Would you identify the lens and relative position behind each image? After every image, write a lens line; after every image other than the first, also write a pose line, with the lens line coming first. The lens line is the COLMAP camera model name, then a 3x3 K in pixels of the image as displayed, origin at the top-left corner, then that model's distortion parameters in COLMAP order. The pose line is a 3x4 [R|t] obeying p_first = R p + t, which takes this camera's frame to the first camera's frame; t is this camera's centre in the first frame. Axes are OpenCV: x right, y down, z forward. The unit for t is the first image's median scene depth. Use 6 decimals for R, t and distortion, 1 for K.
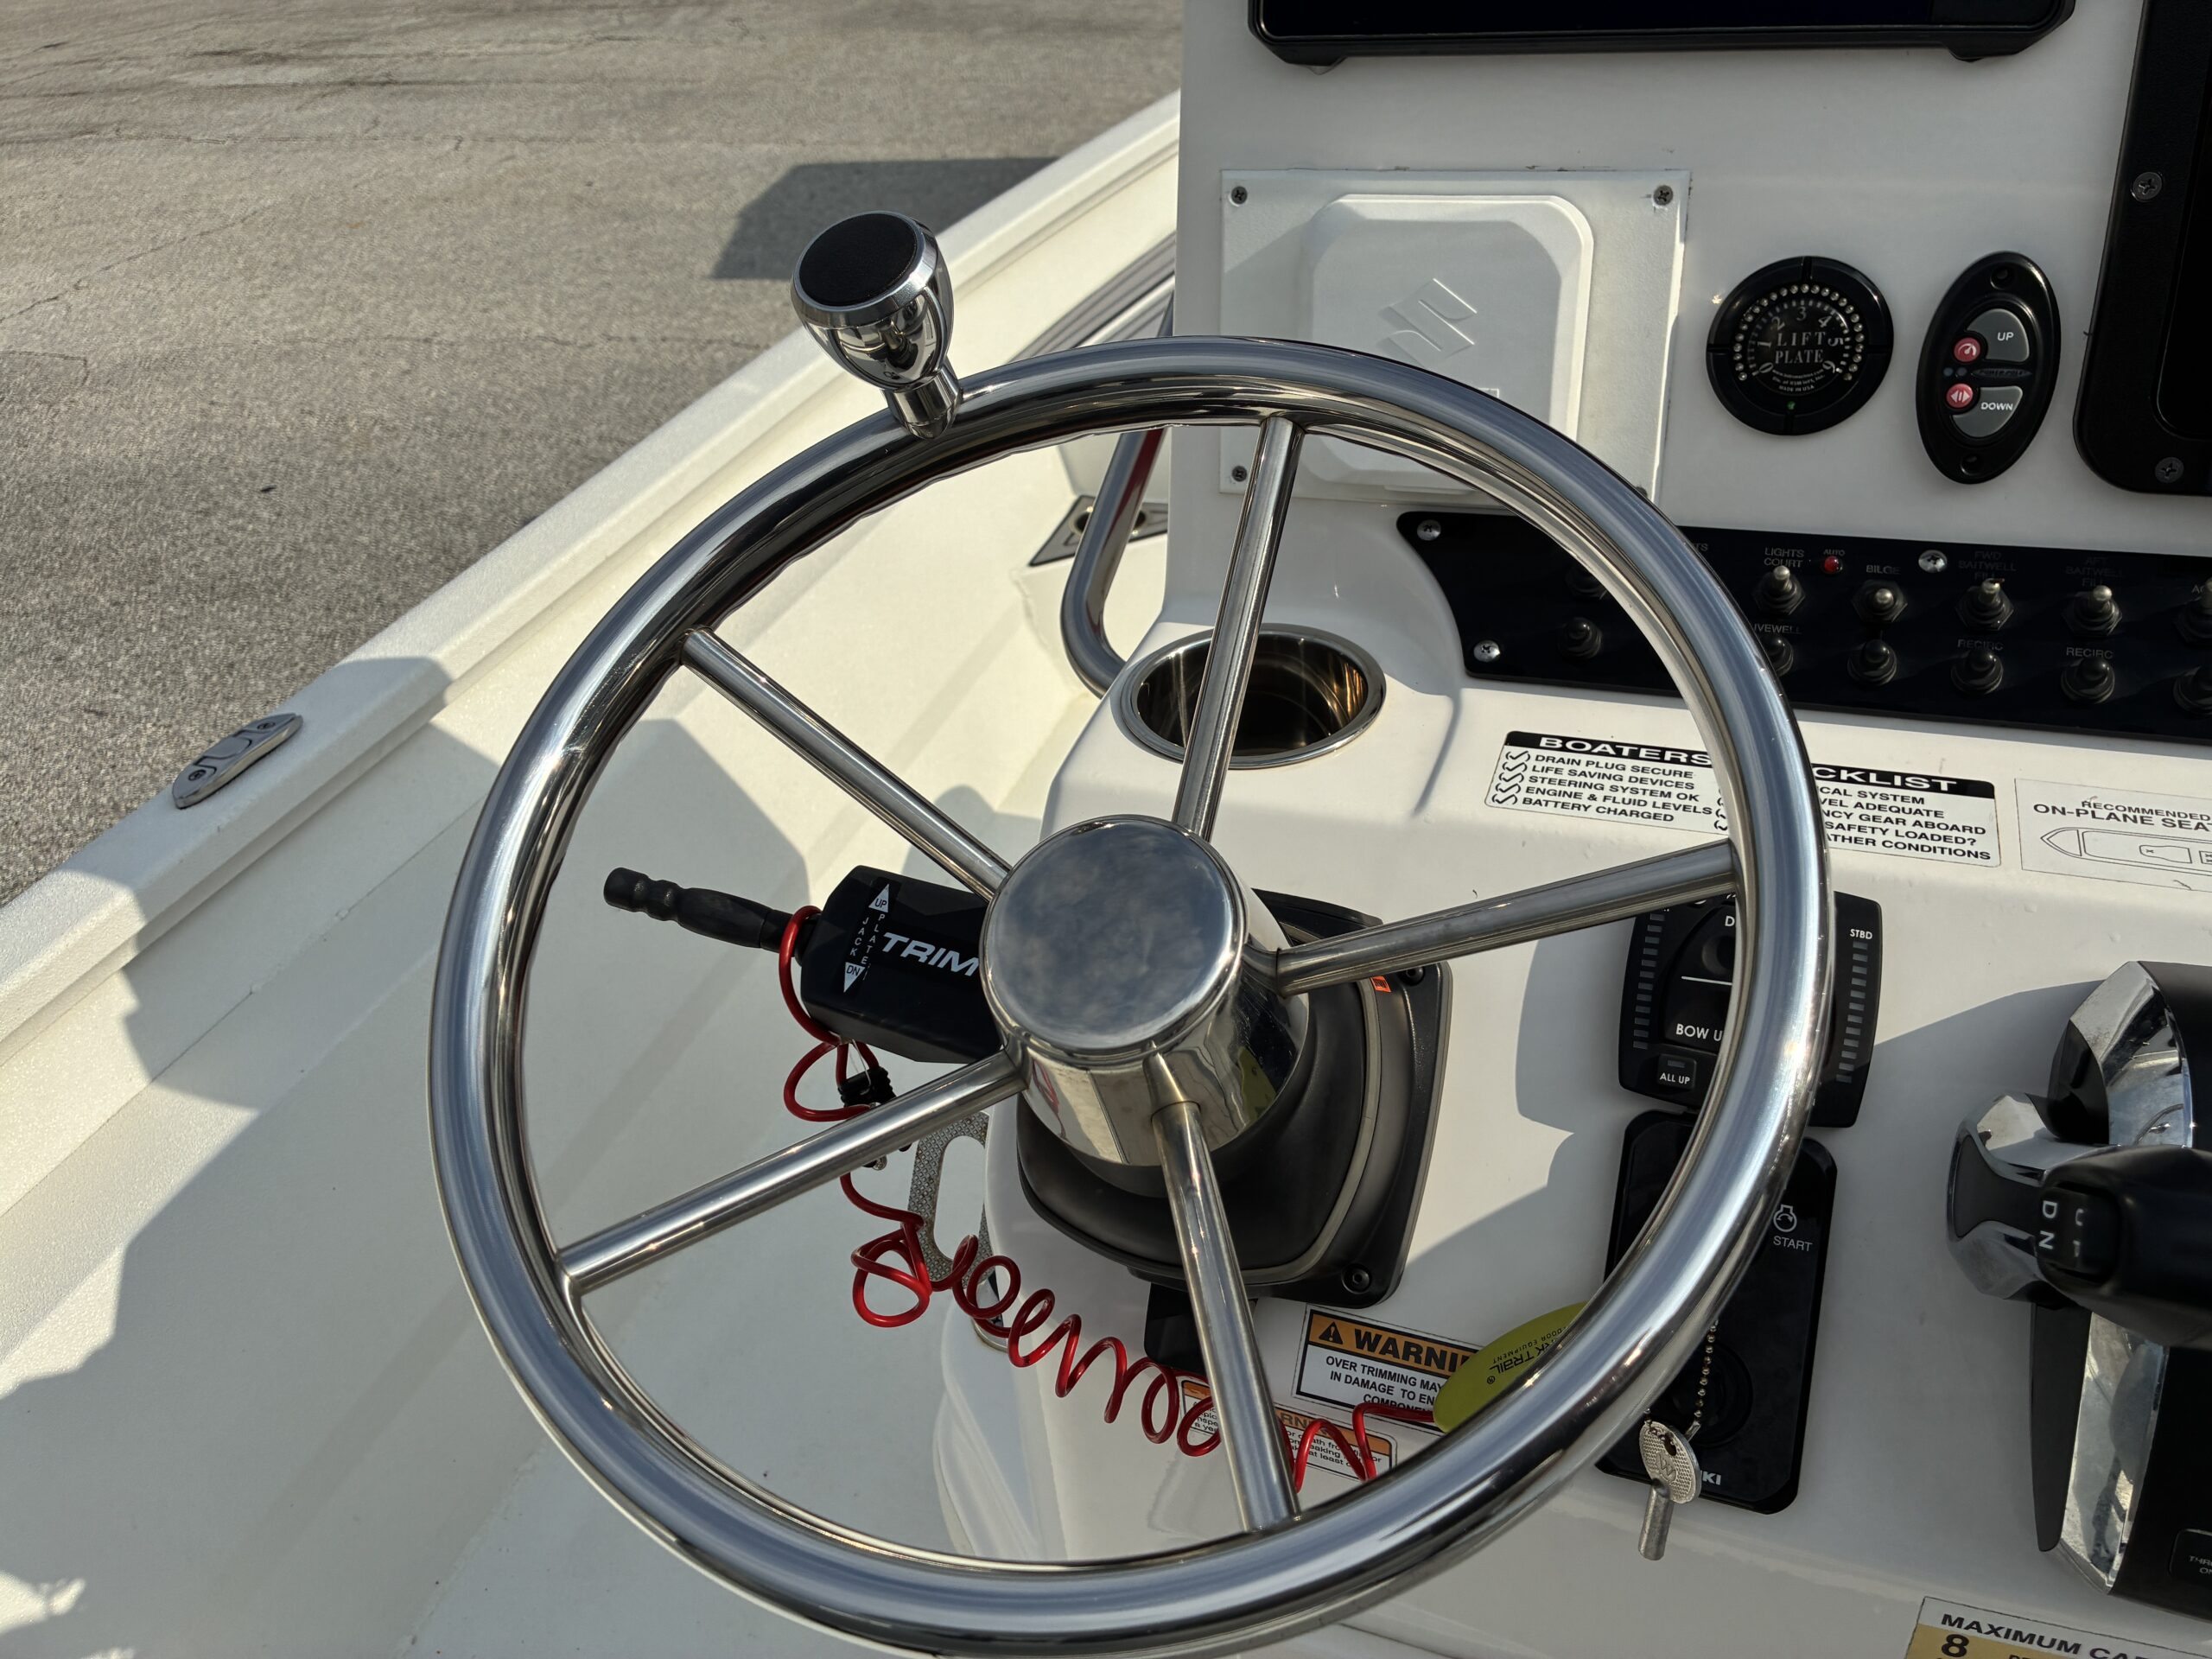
lens RADIAL K [[1595.5, 0, 1140.2], [0, 1595.5, 783.3], [0, 0, 1]] dist [0.032685, -0.047203]
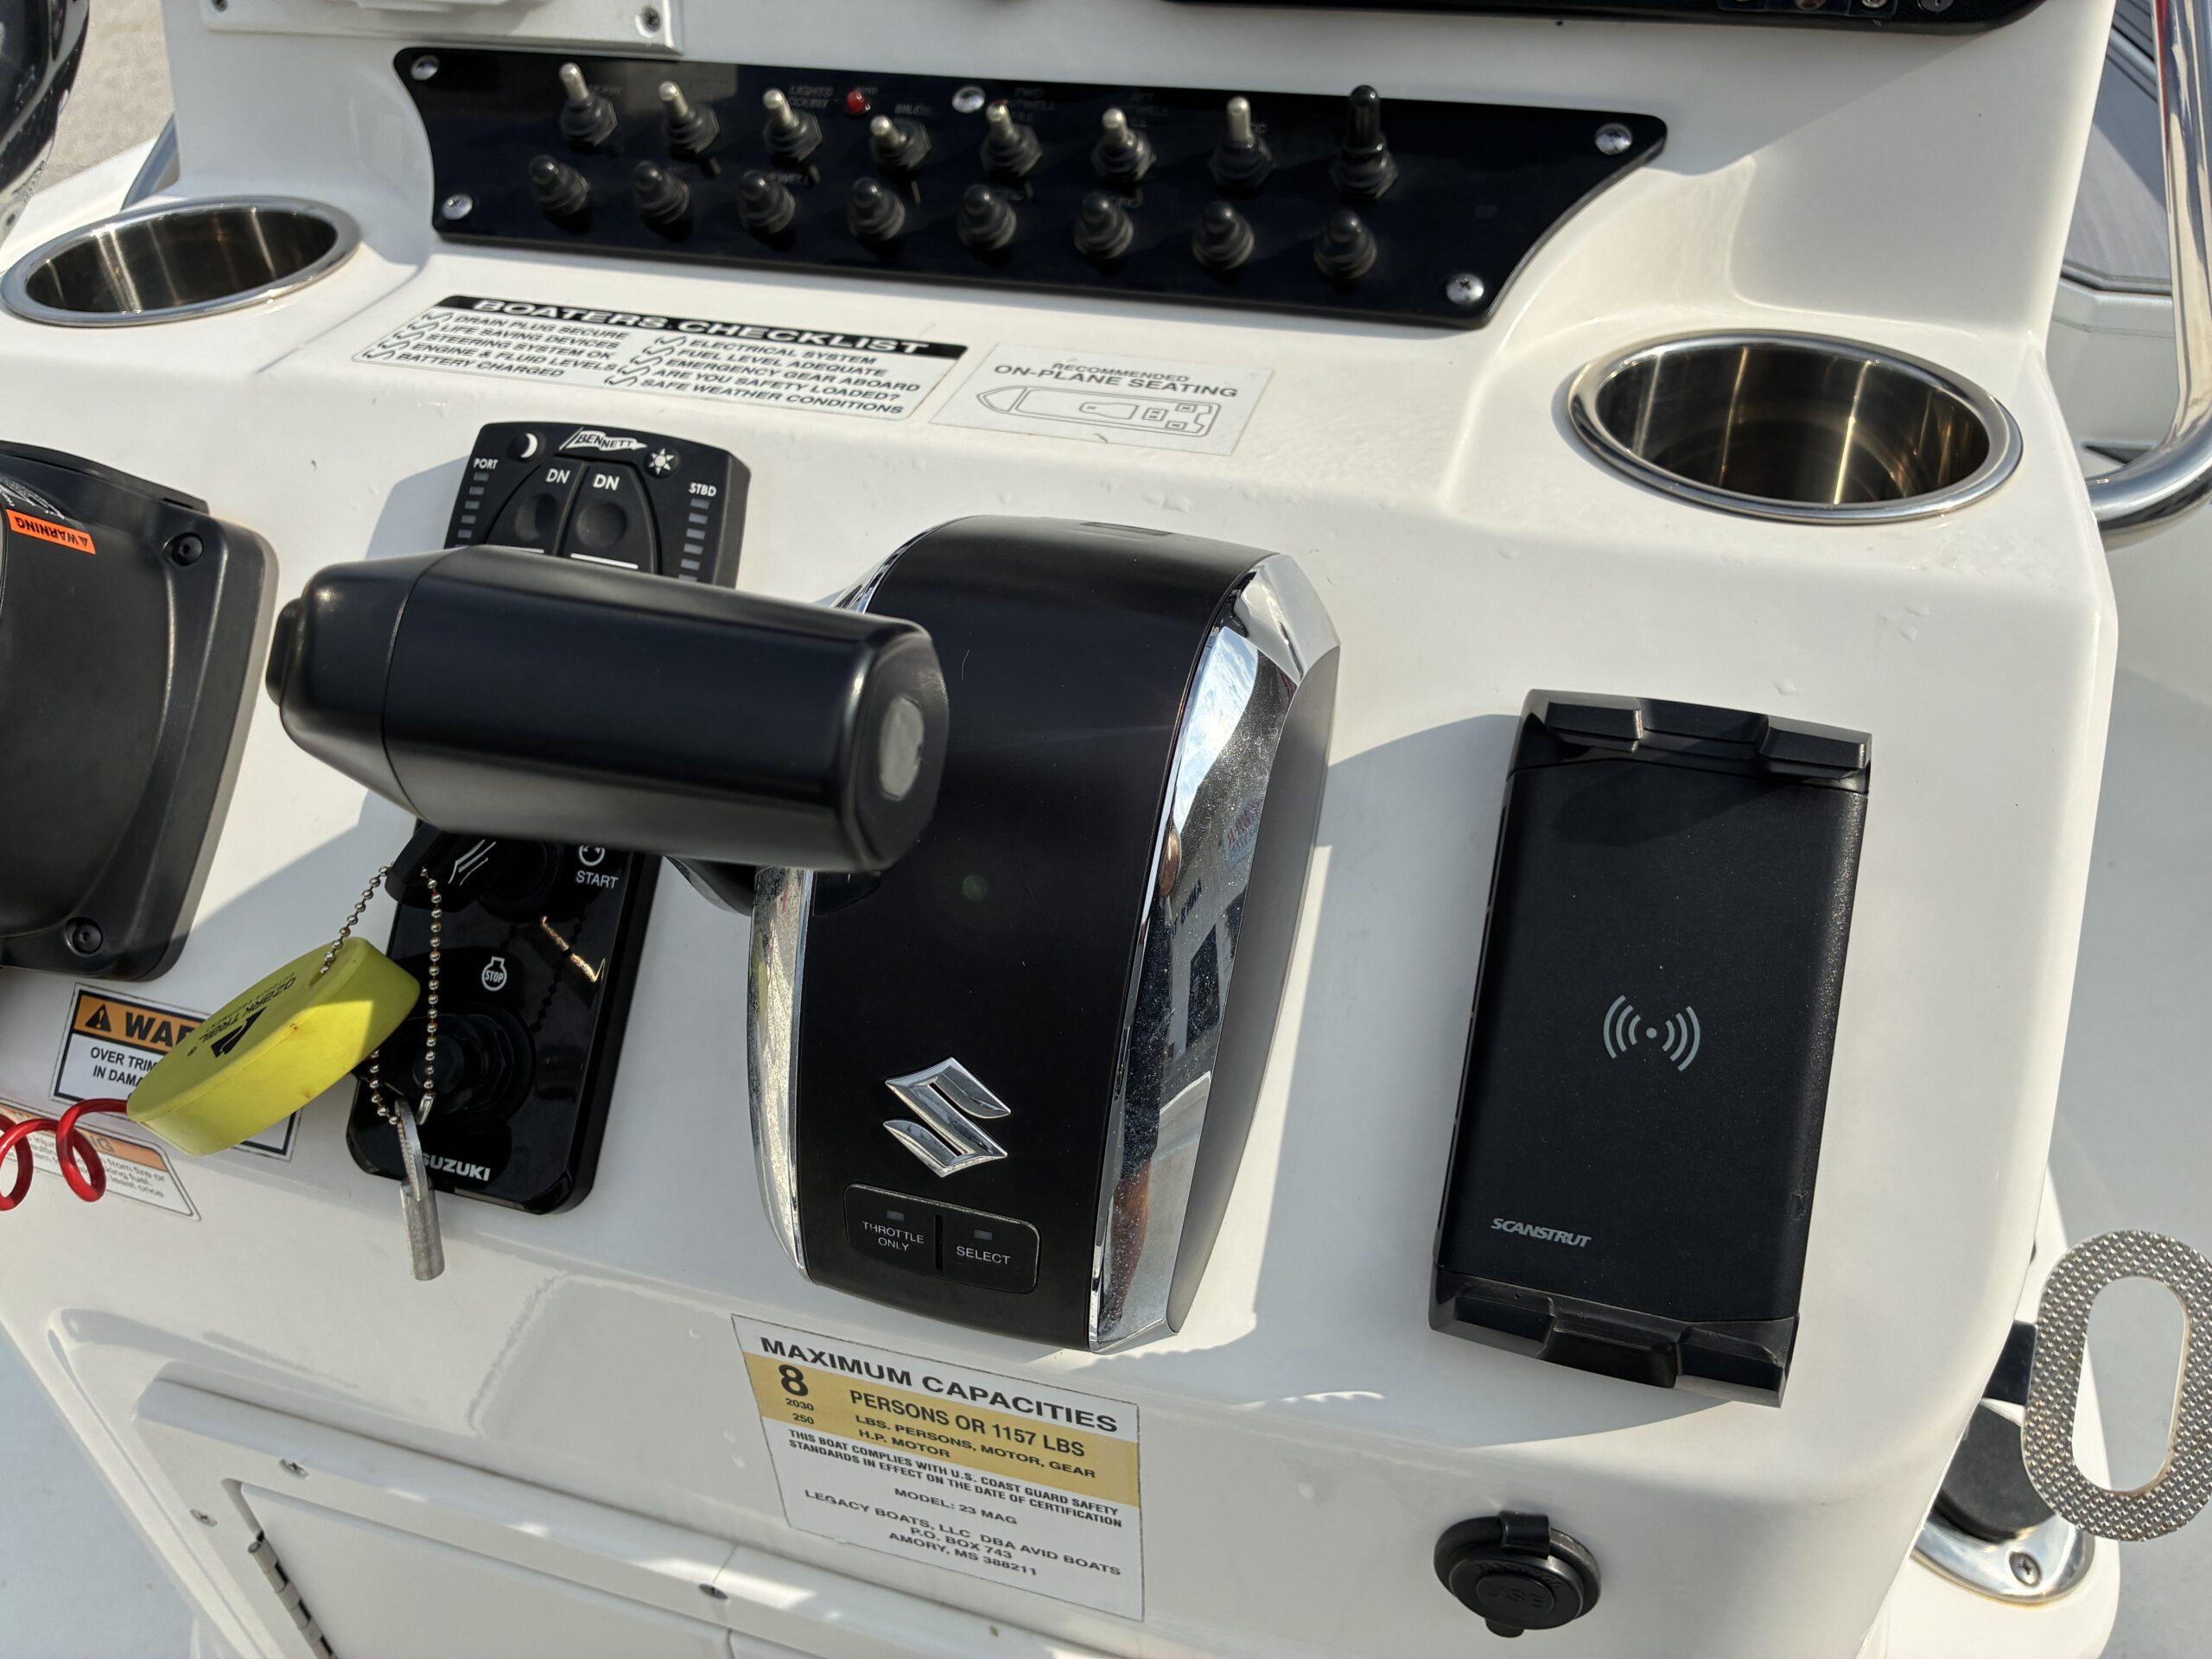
lens RADIAL K [[1595.5, 0, 1097.7], [0, 1595.5, 776.0], [0, 0, 1]] dist [0.032685, -0.047203]
pose [[0.995670, 0.019520, 0.090884, 0.067069], [-0.023375, 0.998863, 0.041543, 0.023014], [-0.089969, -0.043488, 0.994995, 0.023356]]
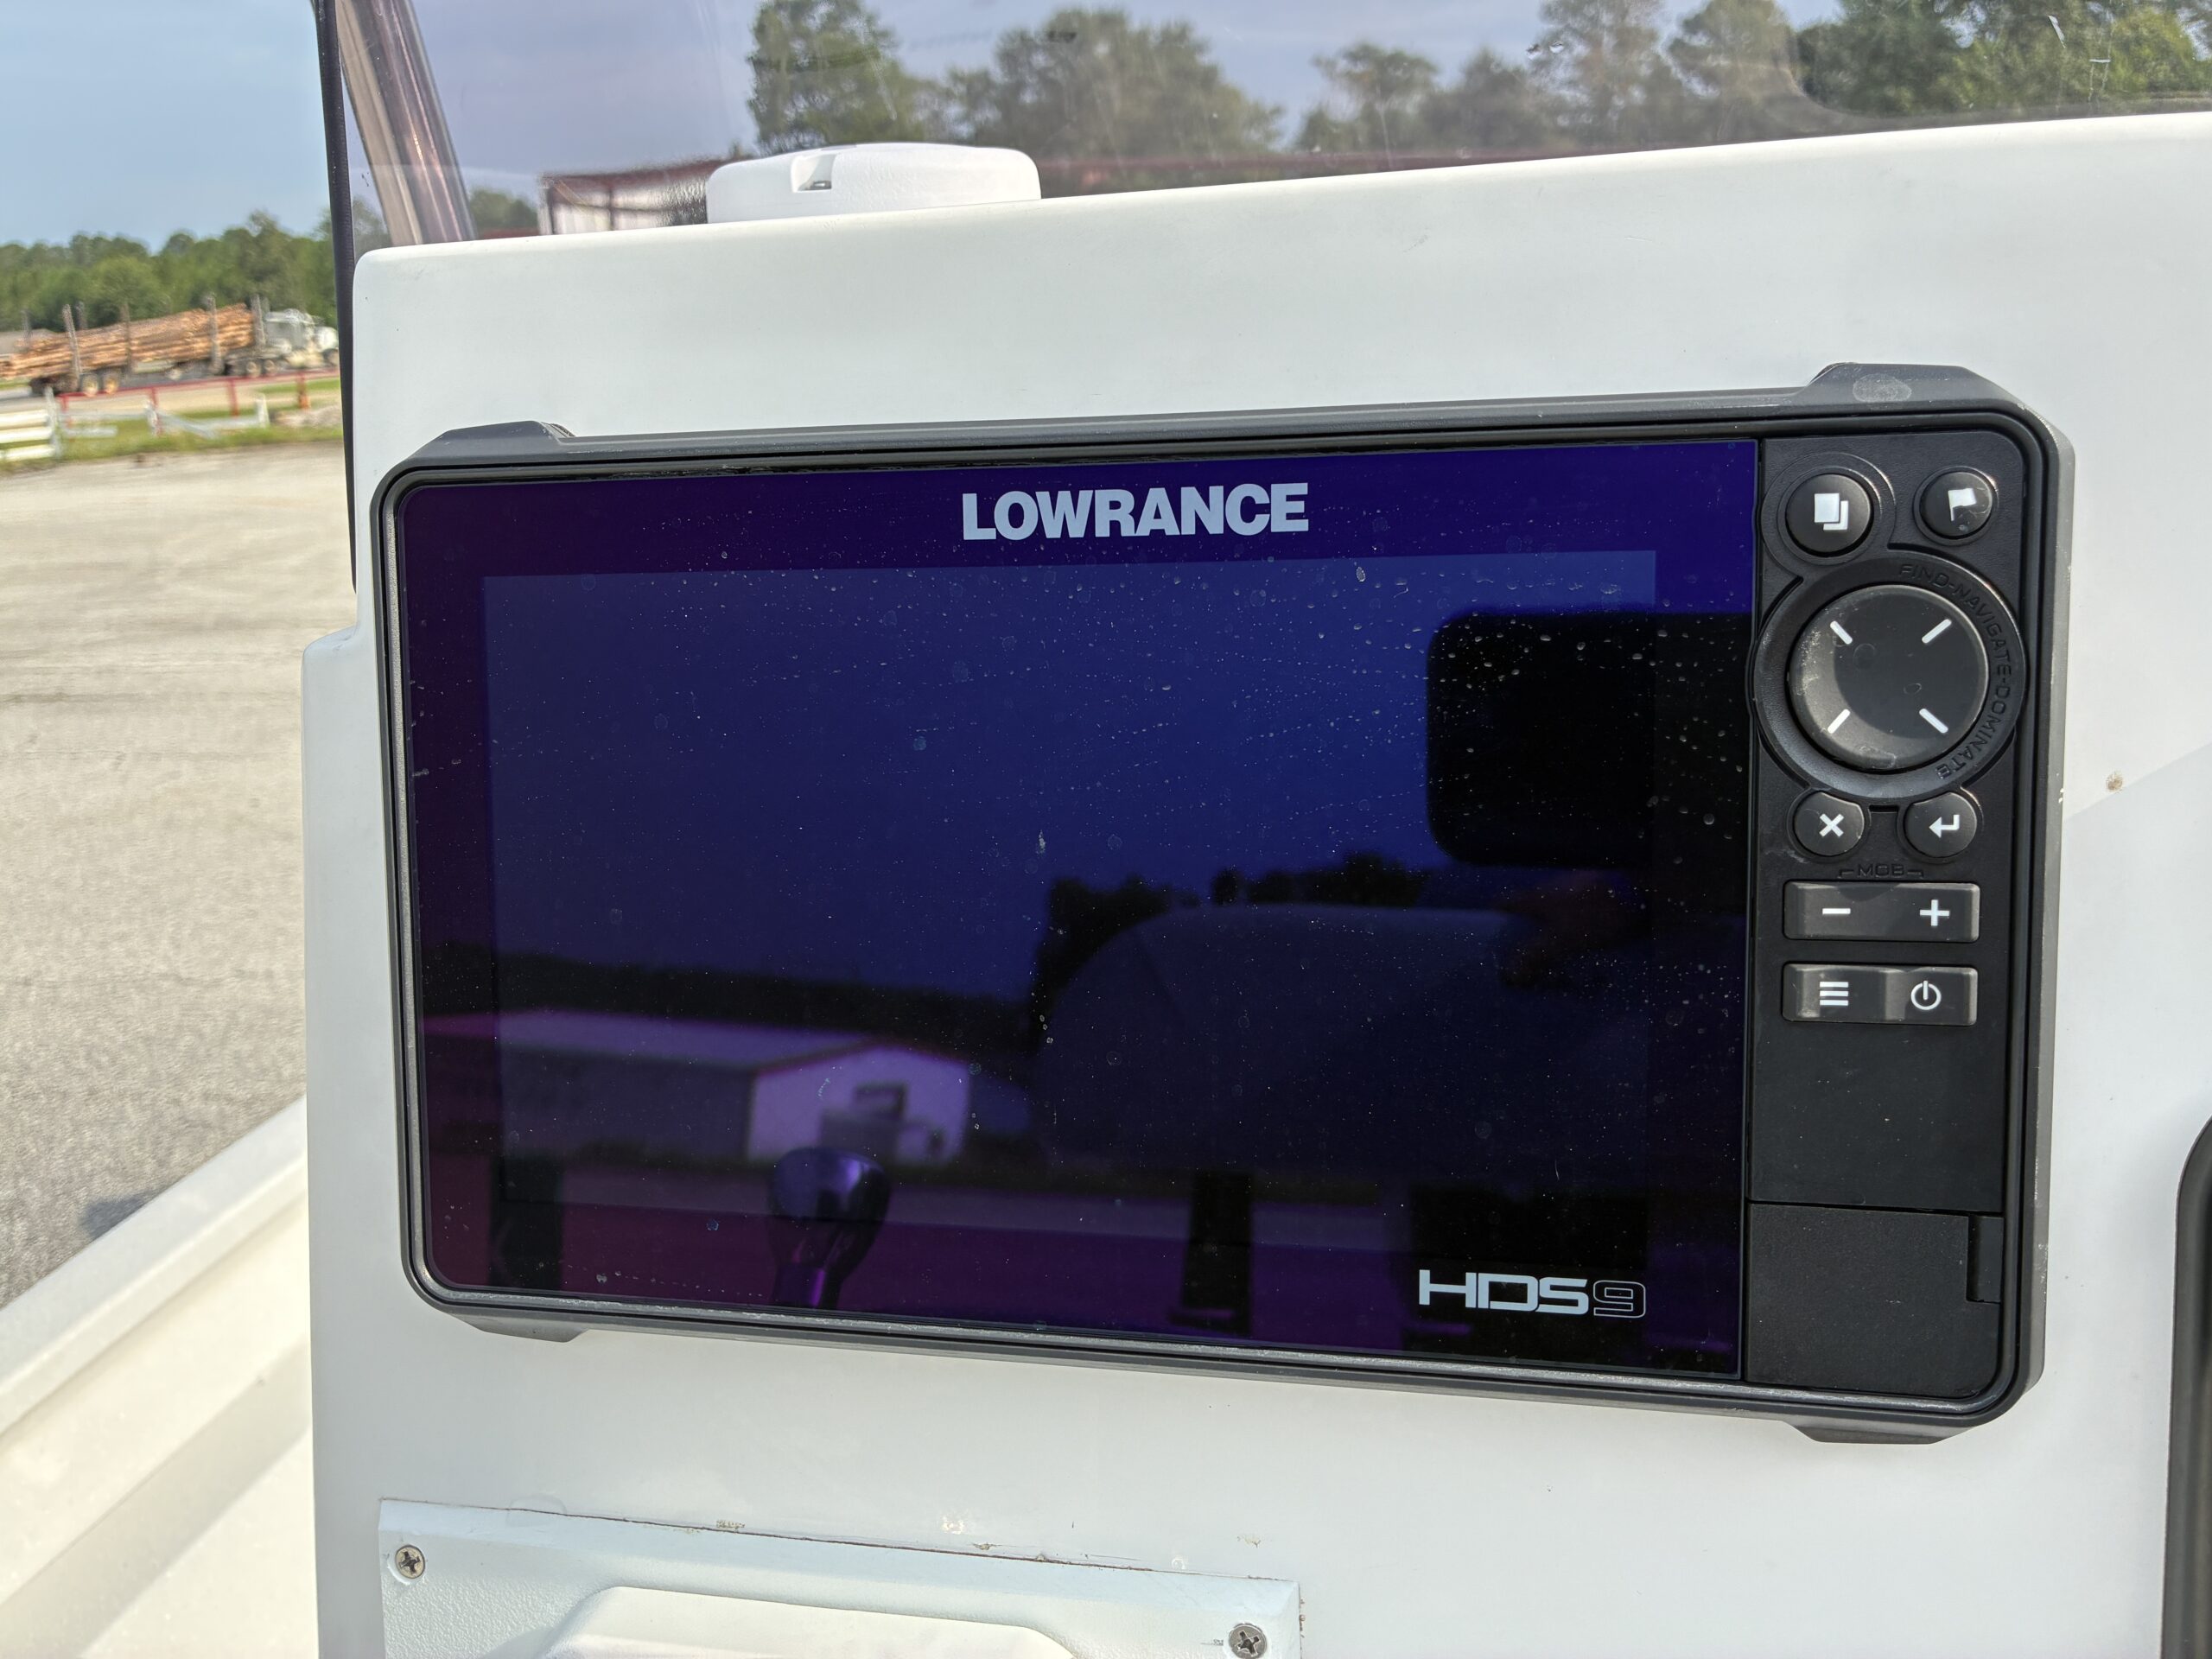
lens RADIAL K [[1595.5, 0, 1113.0], [0, 1595.5, 824.8], [0, 0, 1]] dist [0.032685, -0.047203]
pose [[0.989300, -0.016014, 0.145015, 0.029840], [0.060111, 0.950411, -0.305131, -0.061061], [-0.132938, 0.310583, 0.941204, 0.065214]]
